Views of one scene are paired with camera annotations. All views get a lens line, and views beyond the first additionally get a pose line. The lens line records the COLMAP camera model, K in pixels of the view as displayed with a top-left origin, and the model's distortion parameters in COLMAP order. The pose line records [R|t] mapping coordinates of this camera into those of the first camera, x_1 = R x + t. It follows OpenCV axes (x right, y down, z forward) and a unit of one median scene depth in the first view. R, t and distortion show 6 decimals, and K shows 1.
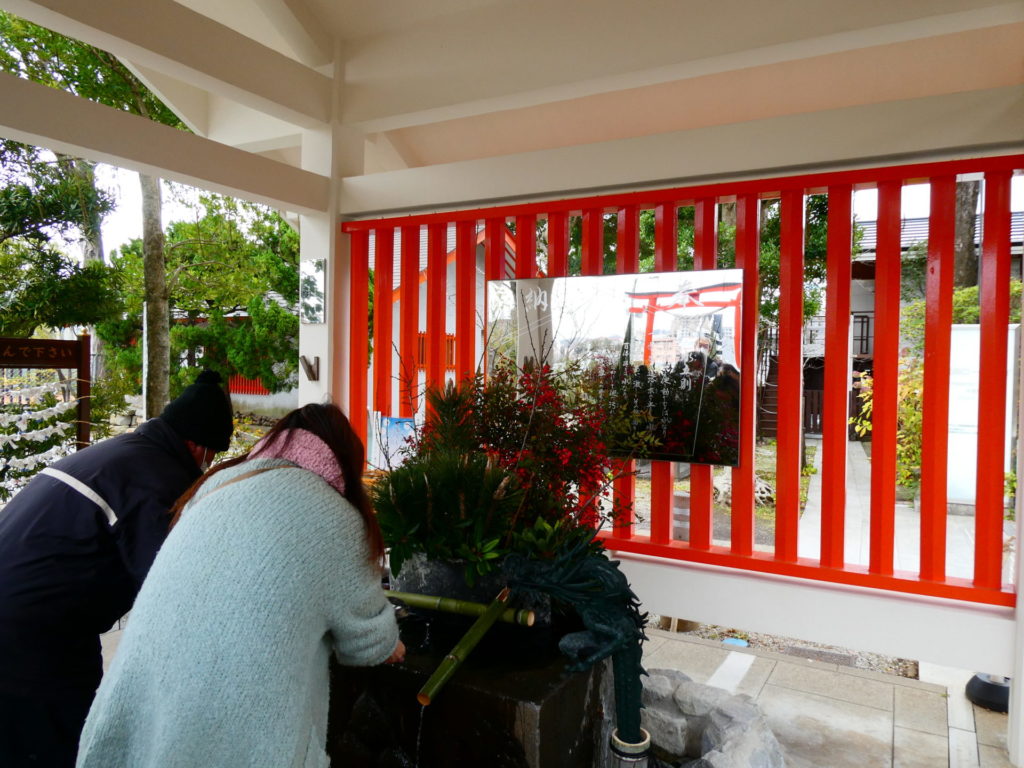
lens RADIAL K [[745.9, 0, 517.3], [0, 745.9, 382.3], [0, 0, 1]] dist [0.004384, 0.001791]
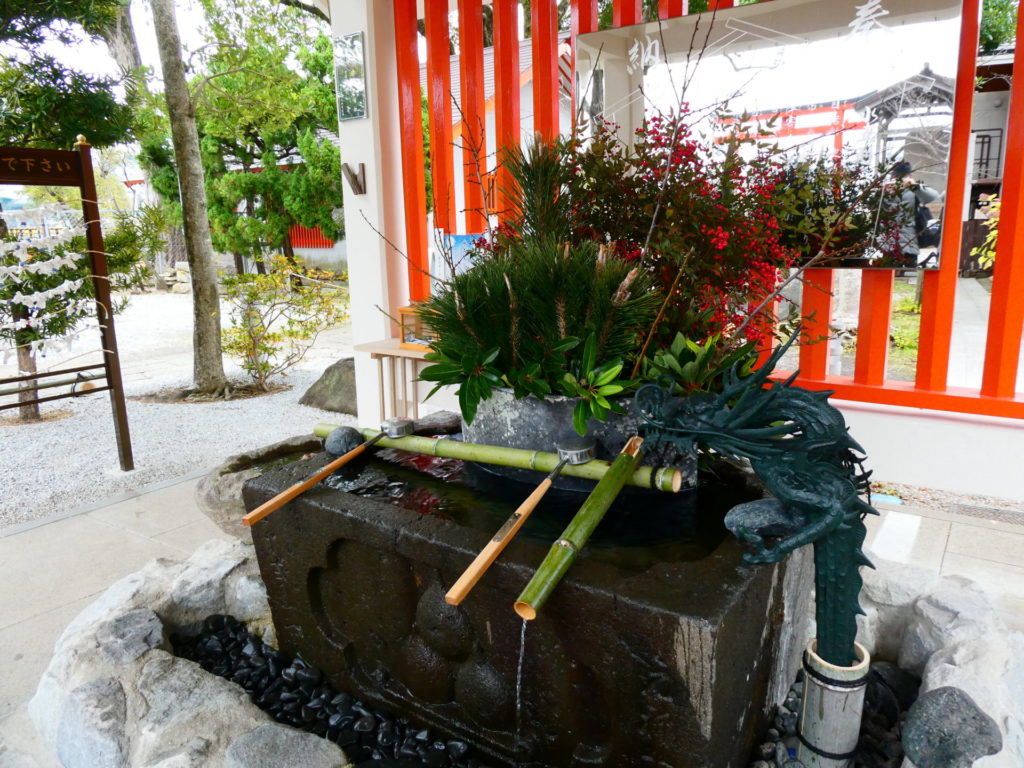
lens RADIAL K [[723.9, 0, 512.0], [0, 723.9, 384.0], [0, 0, 1]] dist [-0.034237, 0.002473]
pose [[0.994758, -0.017886, -0.100681, -0.055103], [0.036670, 0.981493, 0.187953, 0.099019], [0.095456, -0.190660, 0.977004, 0.350221]]
